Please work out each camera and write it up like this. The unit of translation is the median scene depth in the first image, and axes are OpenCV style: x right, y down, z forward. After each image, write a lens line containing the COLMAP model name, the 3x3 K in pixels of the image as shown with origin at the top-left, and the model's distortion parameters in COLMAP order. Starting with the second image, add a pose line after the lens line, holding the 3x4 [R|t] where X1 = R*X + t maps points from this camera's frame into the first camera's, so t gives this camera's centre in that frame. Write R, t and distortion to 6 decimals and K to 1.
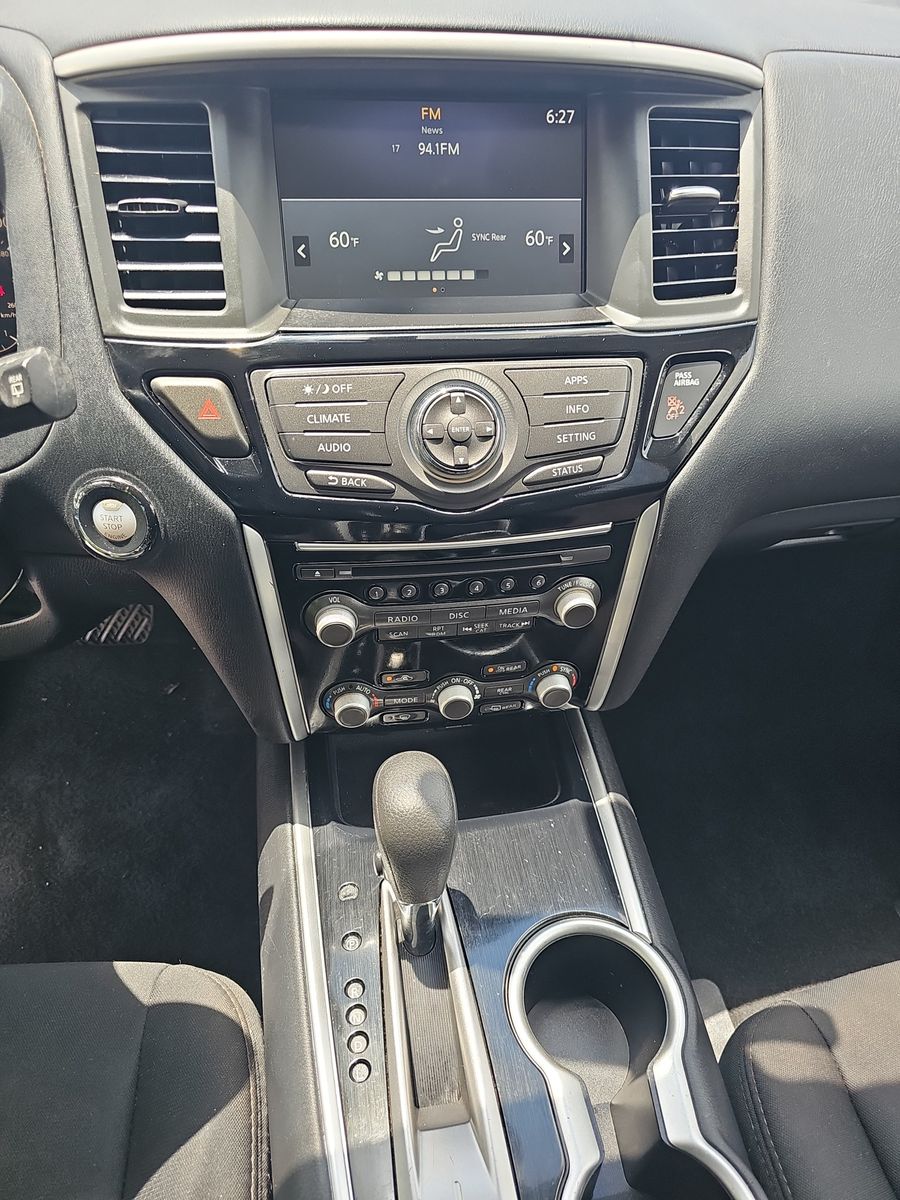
lens RADIAL K [[862.3, 0, 450.0], [0, 862.3, 600.0], [0, 0, 1]] dist [0.027628, -0.032324]
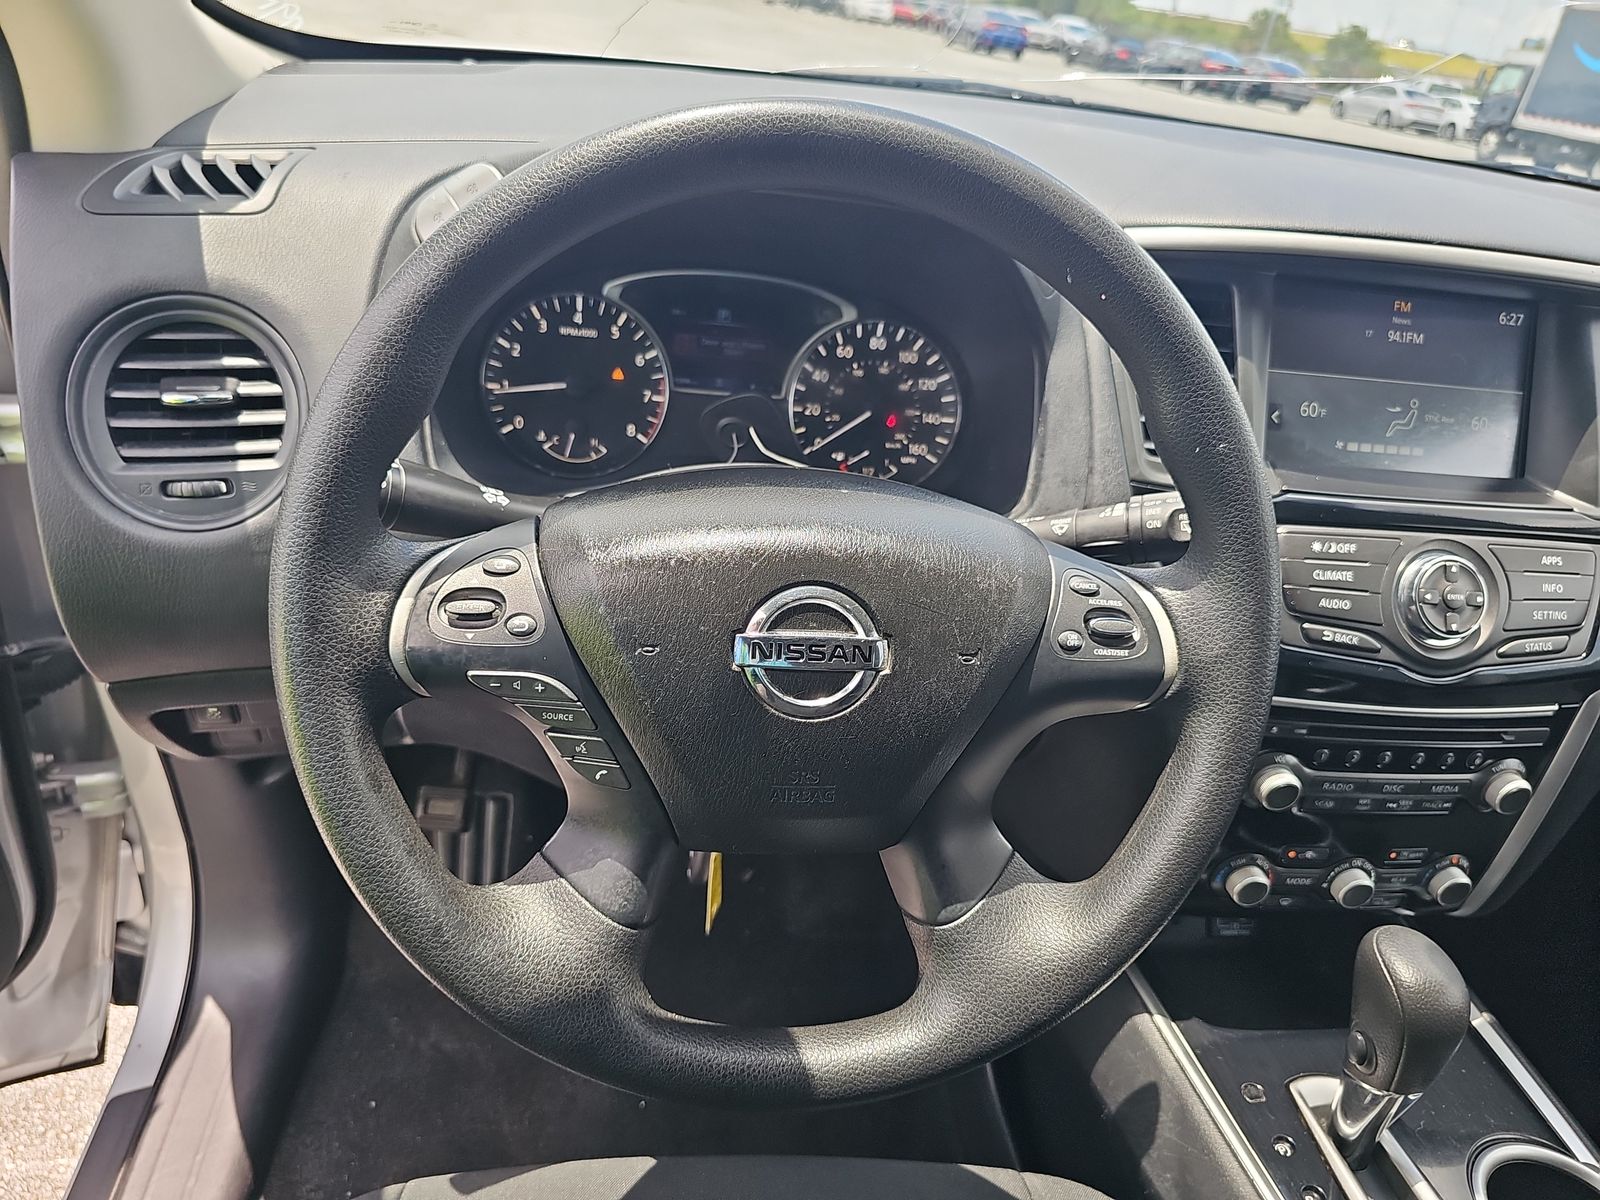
lens RADIAL K [[1149.7, 0, 800.0], [0, 1149.7, 600.0], [0, 0, 1]] dist [0.027628, -0.032324]
pose [[0.995970, 0.088434, 0.014963, -0.742075], [-0.083665, 0.976155, -0.200304, 0.136888], [-0.032320, 0.198245, 0.979619, -0.295136]]
